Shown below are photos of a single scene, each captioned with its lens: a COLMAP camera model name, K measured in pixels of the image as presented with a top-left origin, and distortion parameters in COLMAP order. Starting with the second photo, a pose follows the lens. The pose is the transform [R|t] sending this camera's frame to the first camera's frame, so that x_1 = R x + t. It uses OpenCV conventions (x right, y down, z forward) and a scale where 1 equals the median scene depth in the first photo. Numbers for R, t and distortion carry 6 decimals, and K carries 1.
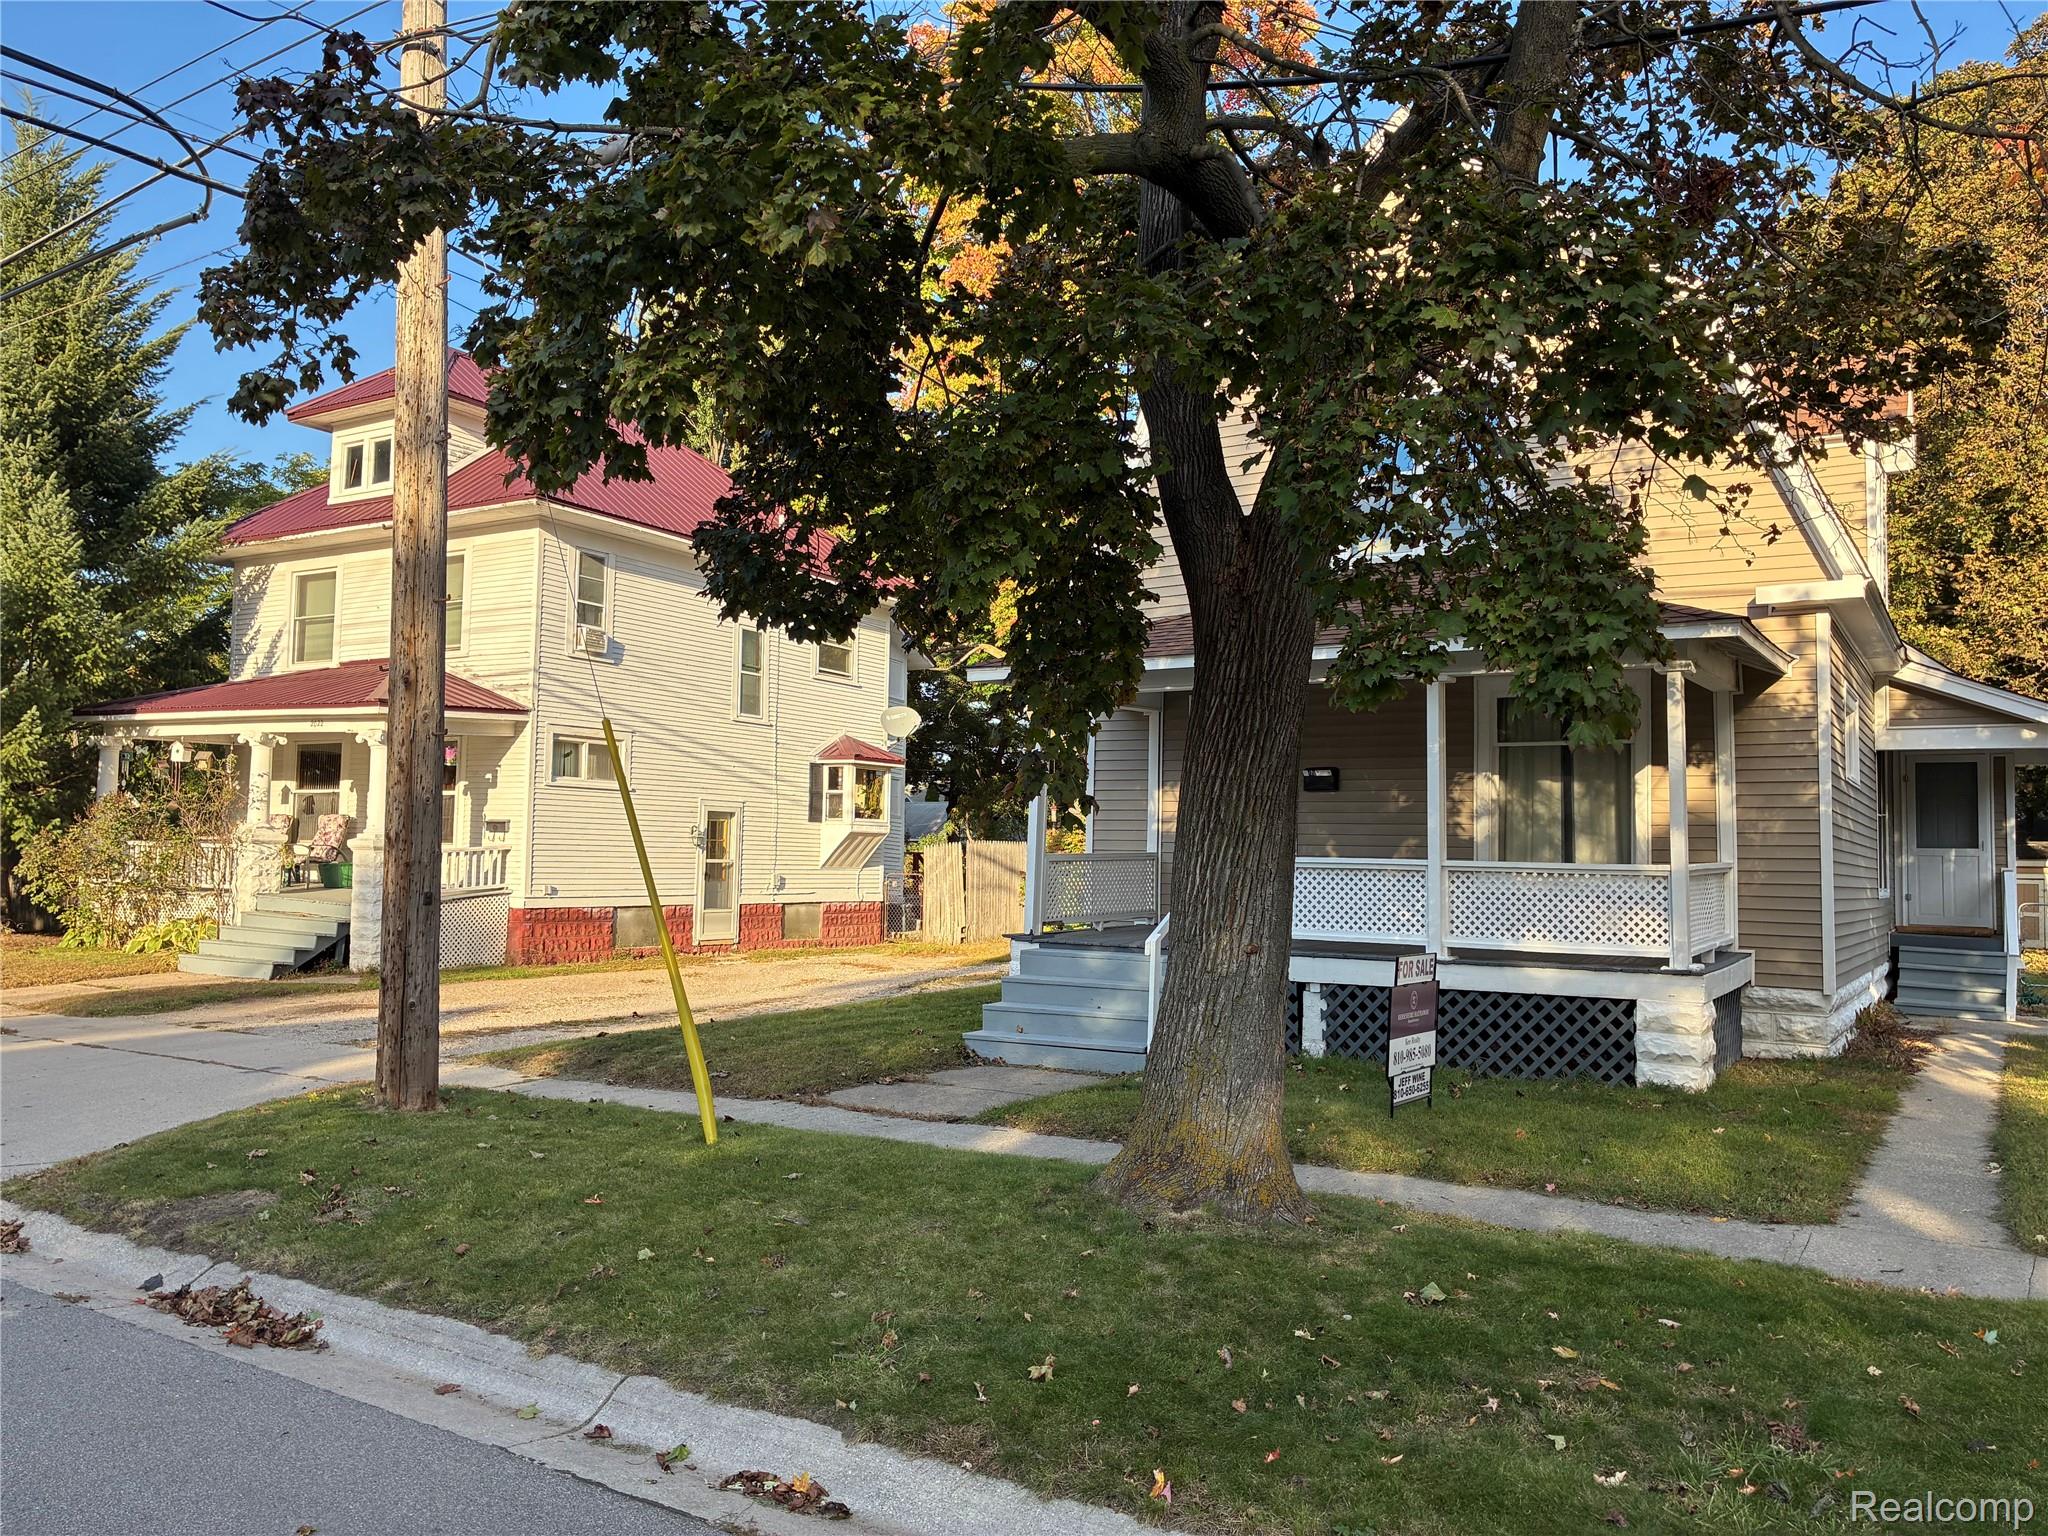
lens RADIAL K [[1532.6, 0, 1029.9], [0, 1532.6, 758.5], [0, 0, 1]] dist [0.031503, -0.051289]
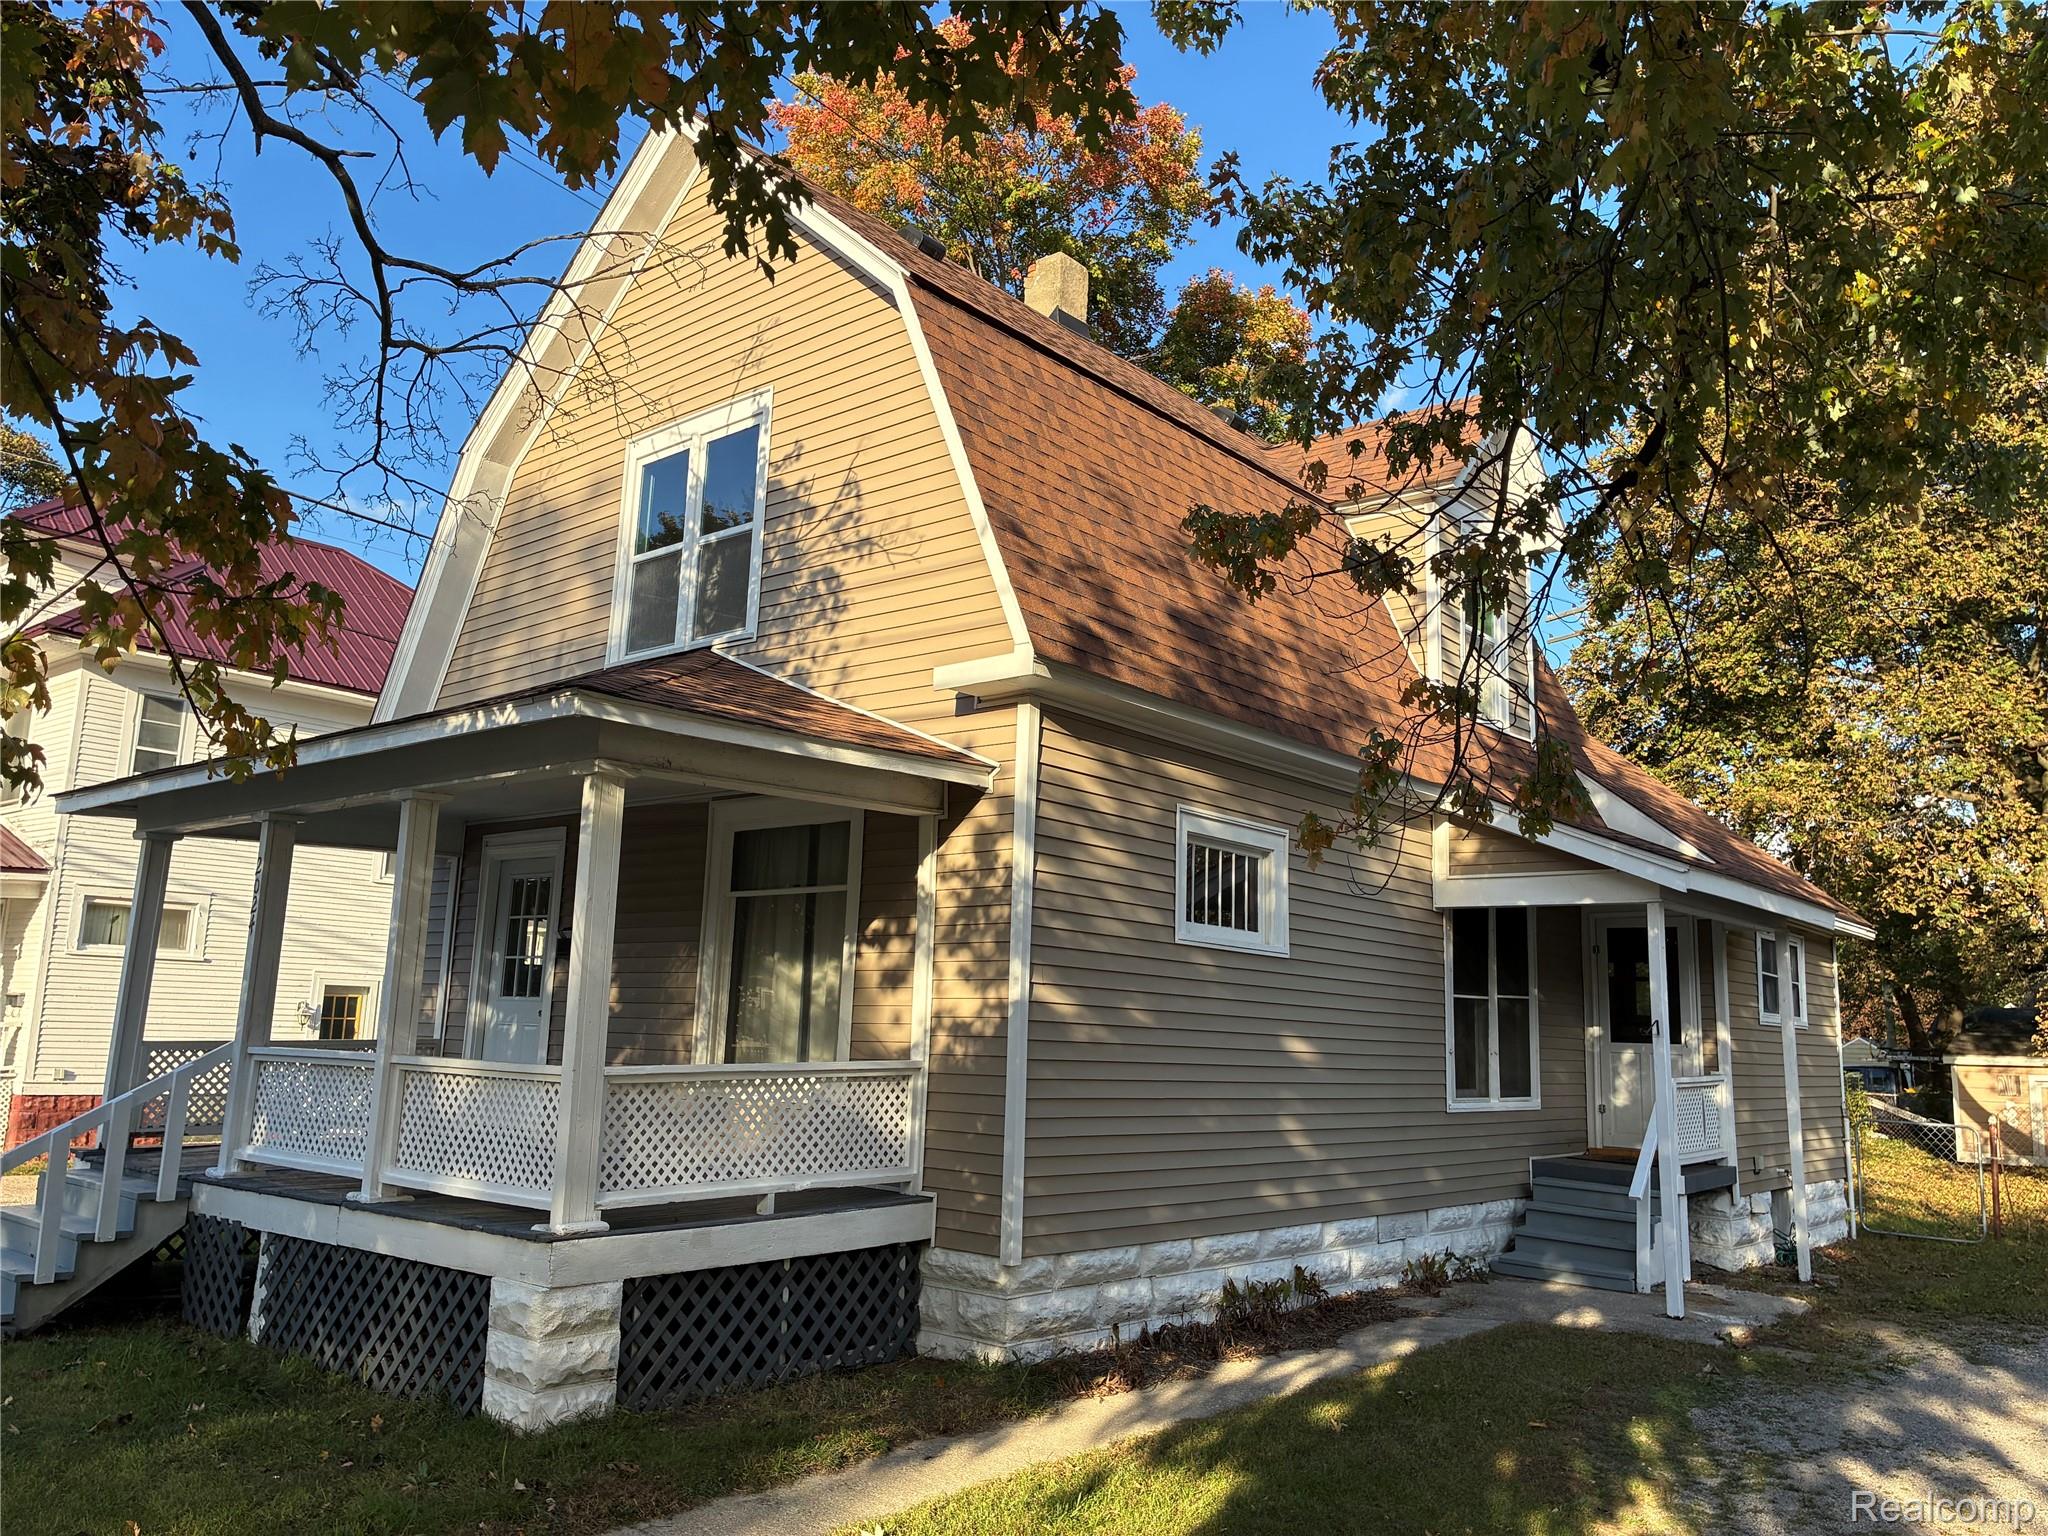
lens RADIAL K [[1525.3, 0, 1024.0], [0, 1525.3, 768.0], [0, 0, 1]] dist [0.001474, -0.002047]
pose [[0.992492, -0.009944, -0.121907, 0.593243], [-0.004175, 0.993355, -0.115015, 0.017050], [0.122241, 0.114661, 0.985855, 0.326491]]
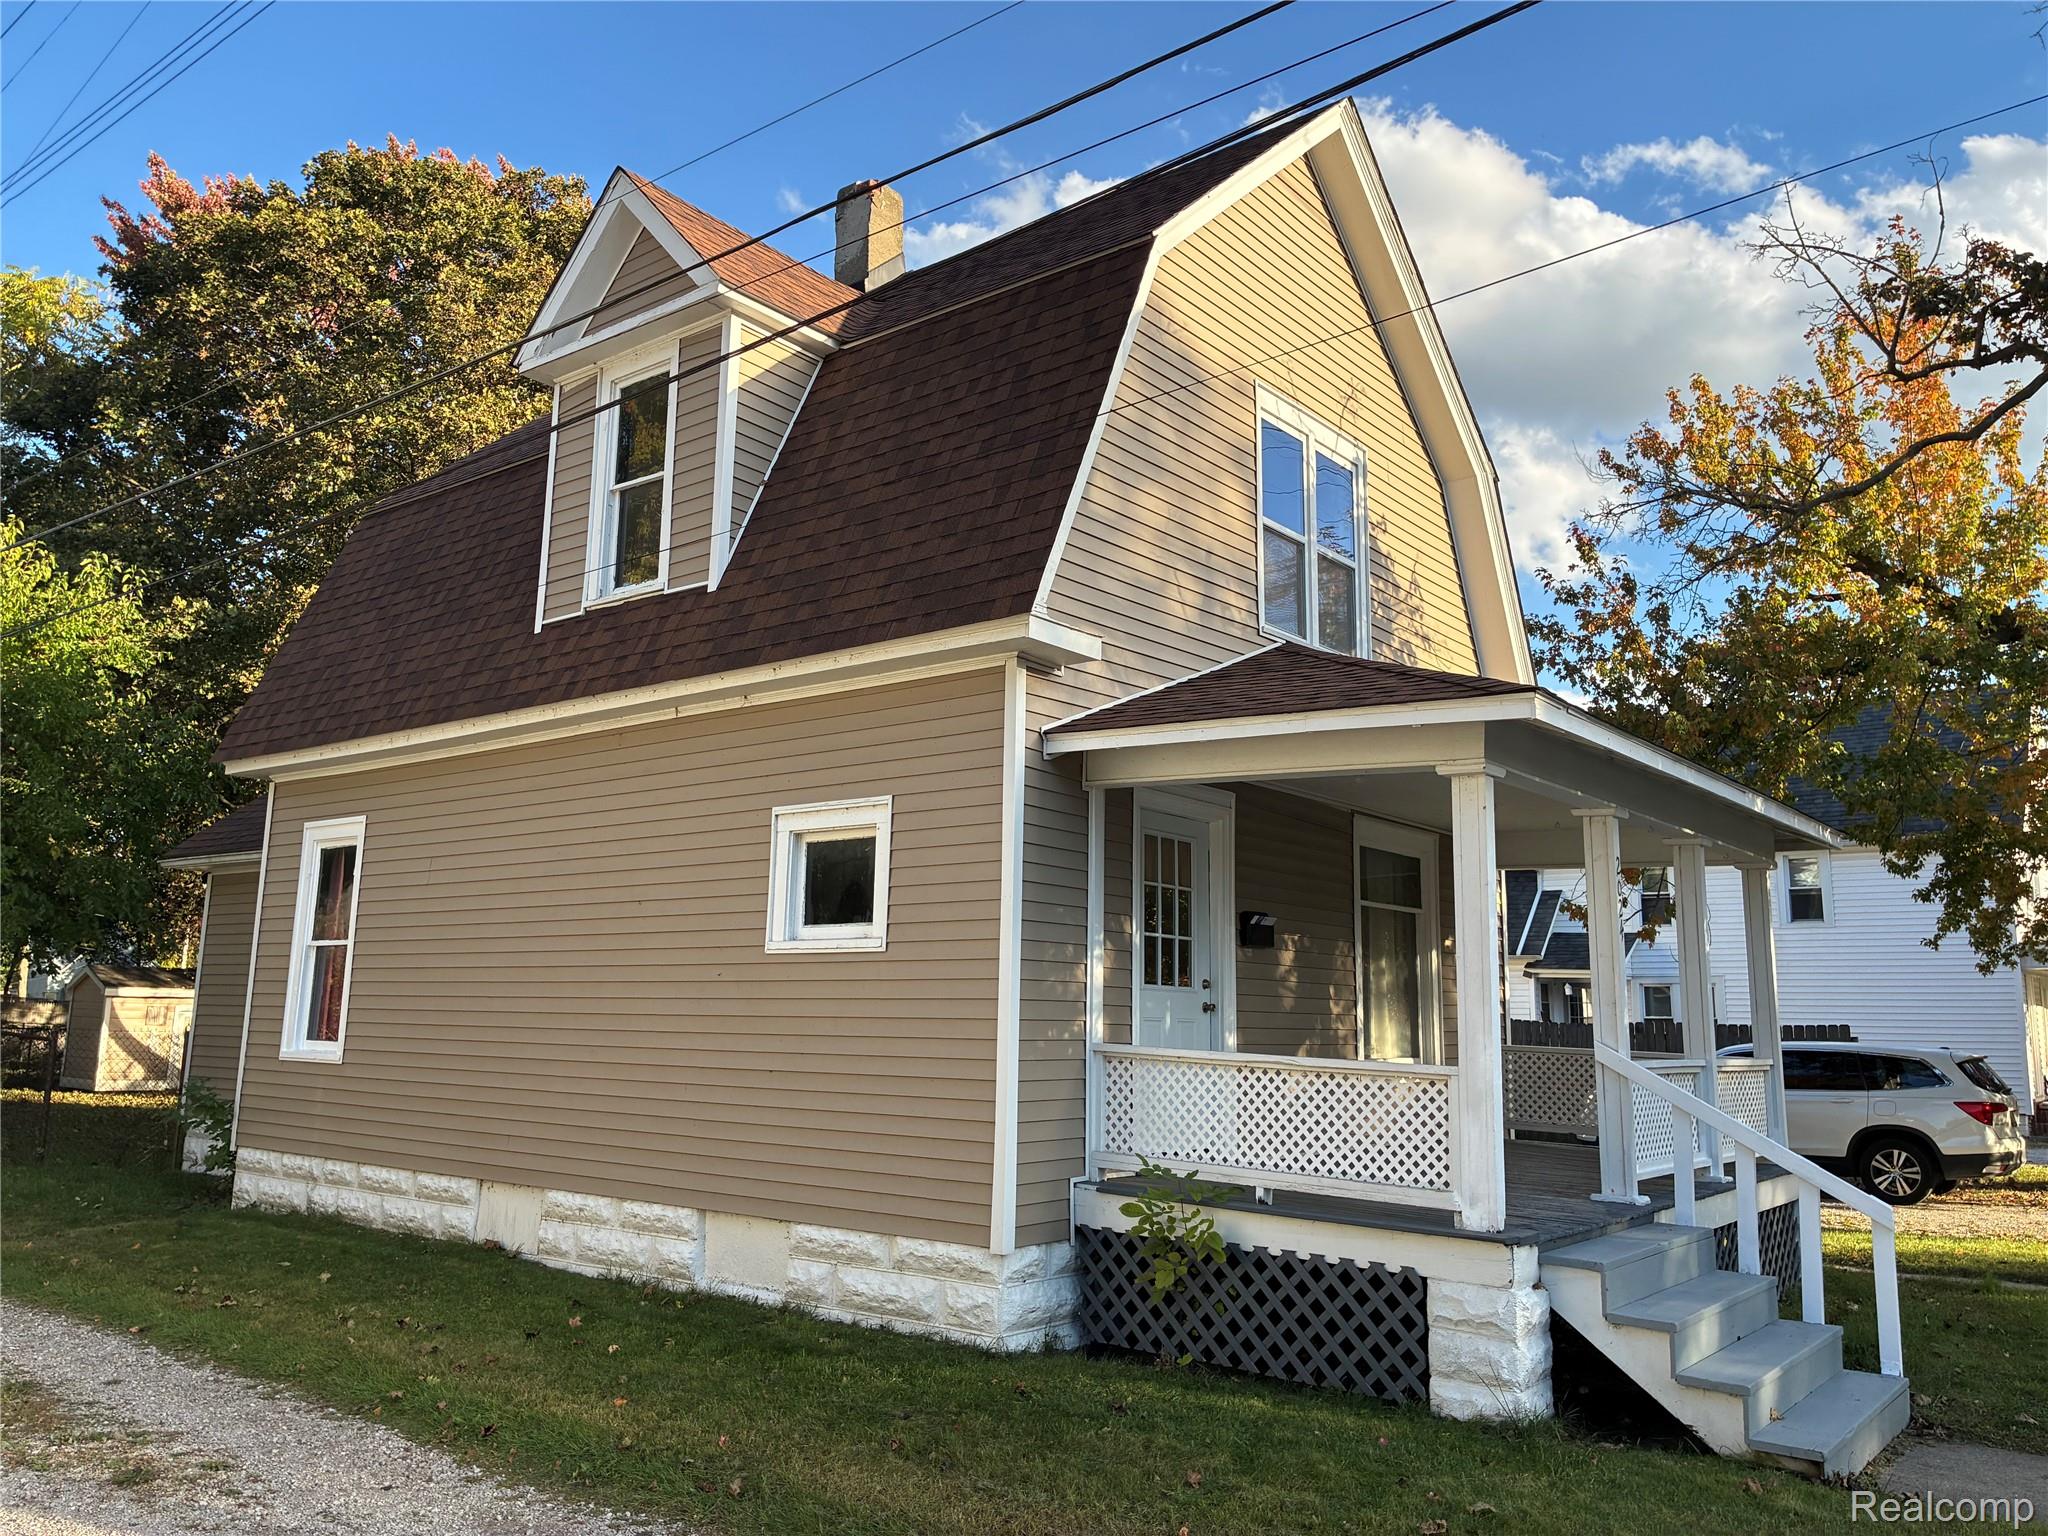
lens RADIAL K [[1532.6, 0, 1029.9], [0, 1532.6, 758.5], [0, 0, 1]] dist [0.031503, -0.051289]
pose [[0.117592, 0.150194, 0.981638, -0.563085], [-0.081452, 0.986625, -0.141199, 0.052443], [-0.989716, -0.063352, 0.128253, 1.176302]]
